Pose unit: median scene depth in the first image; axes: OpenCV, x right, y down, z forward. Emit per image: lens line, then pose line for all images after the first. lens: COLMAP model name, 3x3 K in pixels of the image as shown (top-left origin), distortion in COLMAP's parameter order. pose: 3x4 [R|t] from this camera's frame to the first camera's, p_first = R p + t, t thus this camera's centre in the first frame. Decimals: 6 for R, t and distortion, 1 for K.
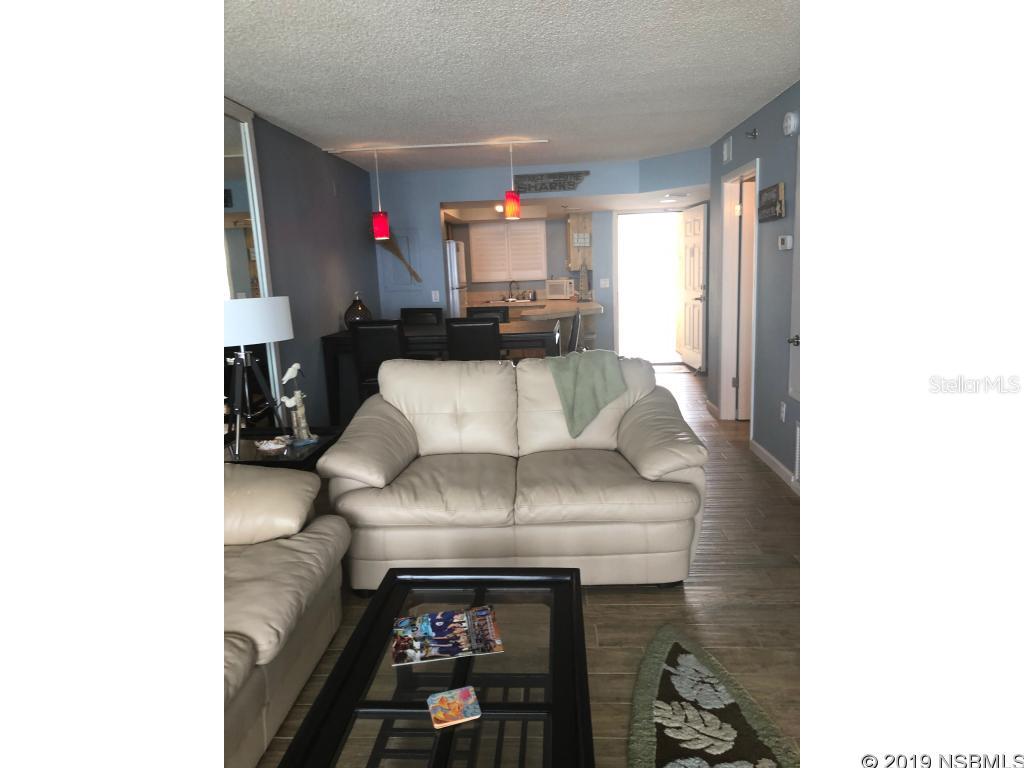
lens RADIAL K [[623.6, 0, 516.7], [0, 623.6, 386.8], [0, 0, 1]] dist [0.033180, -0.000655]
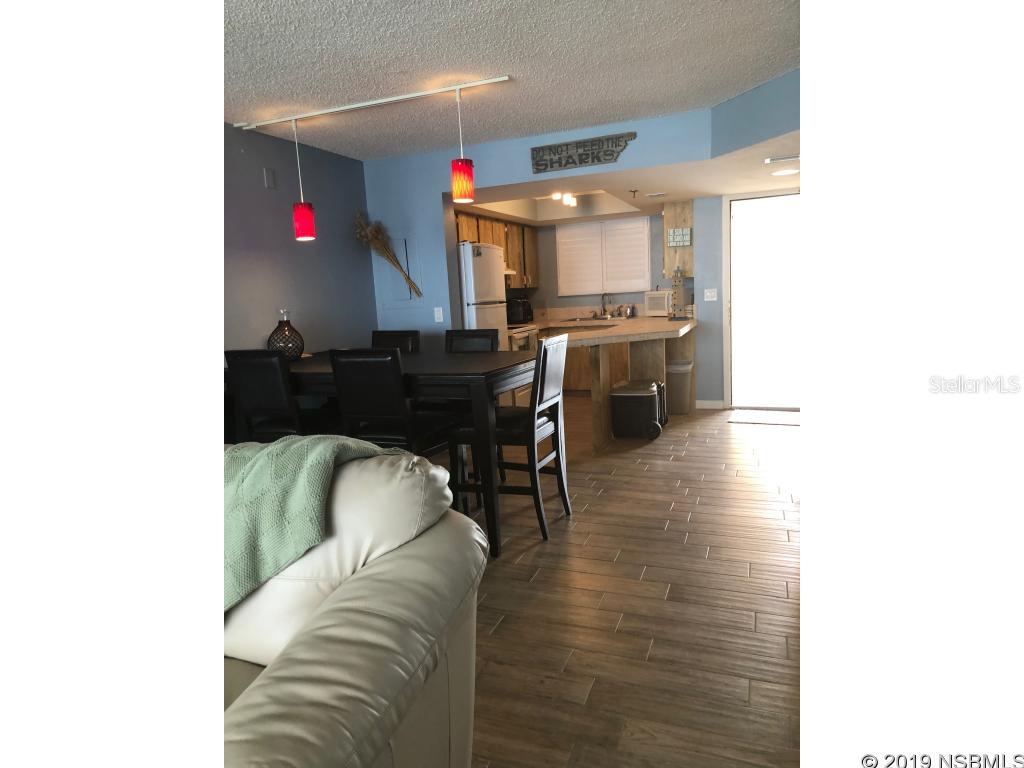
lens RADIAL K [[623.6, 0, 516.7], [0, 623.6, 386.8], [0, 0, 1]] dist [0.033180, -0.000655]
pose [[0.946632, 0.036569, -0.320235, 0.169055], [-0.043216, 0.998972, -0.013673, -0.039250], [0.319406, 0.026783, 0.947239, 0.240166]]
